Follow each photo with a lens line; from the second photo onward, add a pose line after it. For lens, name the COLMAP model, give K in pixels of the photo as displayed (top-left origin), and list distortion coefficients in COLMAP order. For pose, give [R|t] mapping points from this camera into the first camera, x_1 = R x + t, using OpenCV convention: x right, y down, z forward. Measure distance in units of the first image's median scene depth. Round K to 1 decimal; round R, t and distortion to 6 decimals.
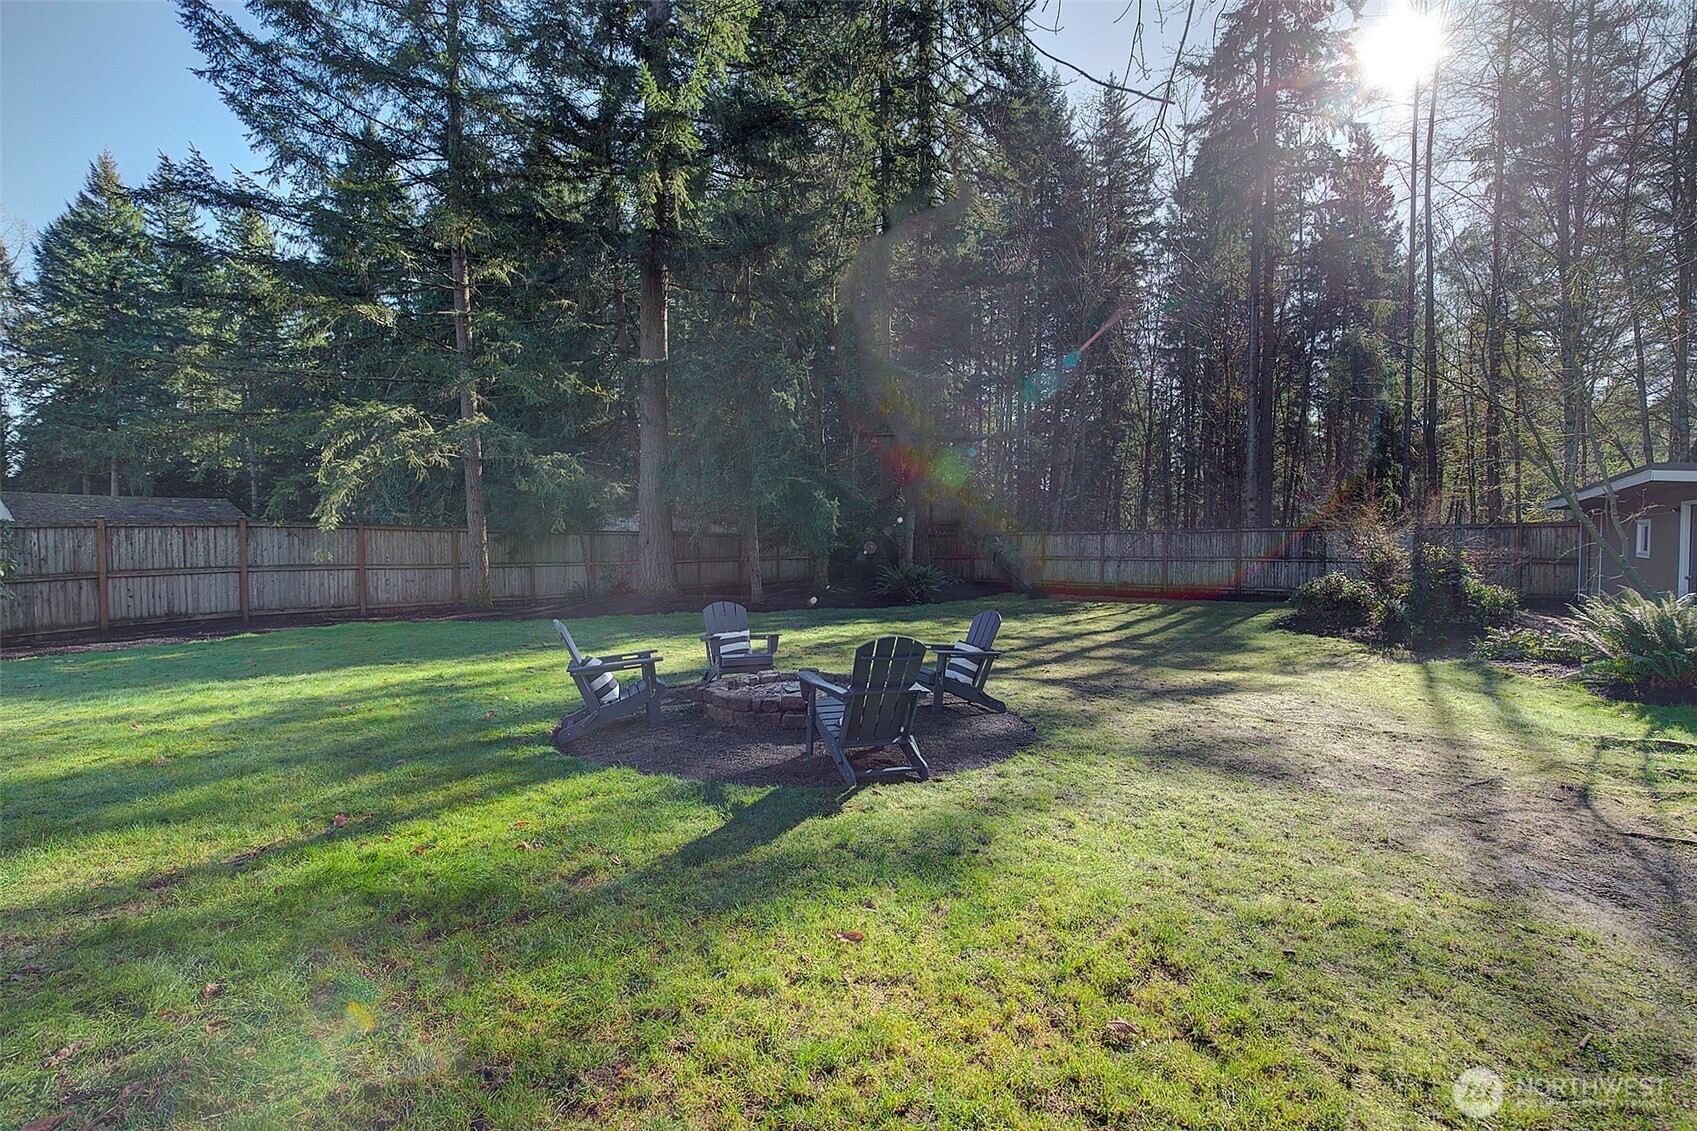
lens RADIAL K [[730.7, 0, 843.5], [0, 730.7, 568.0], [0, 0, 1]] dist [-0.003067, 0.000145]
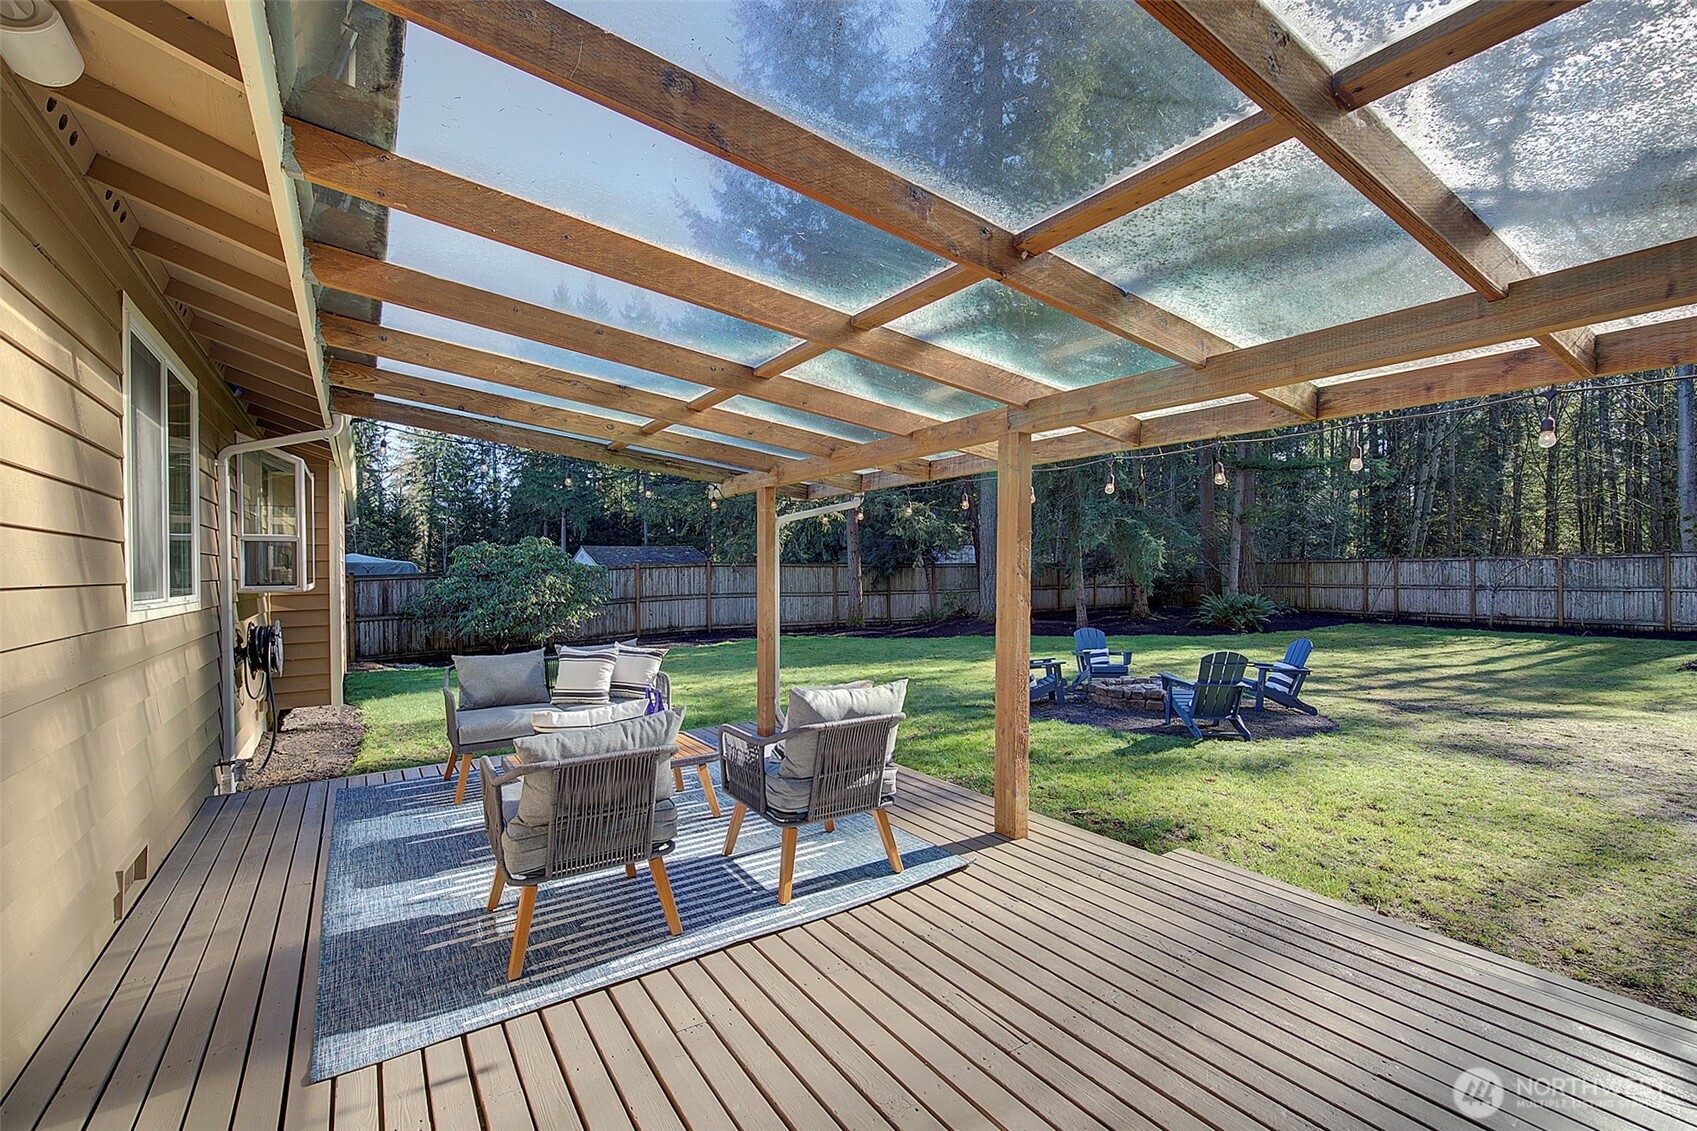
lens RADIAL K [[765.5, 0, 848.5], [0, 765.5, 565.5], [0, 0, 1]] dist [-0.000738, -0.000034]
pose [[0.930080, -0.006945, -0.367292, -0.034411], [-0.004663, 0.999518, -0.030706, -0.017224], [0.367329, 0.030272, 0.929599, -0.361496]]
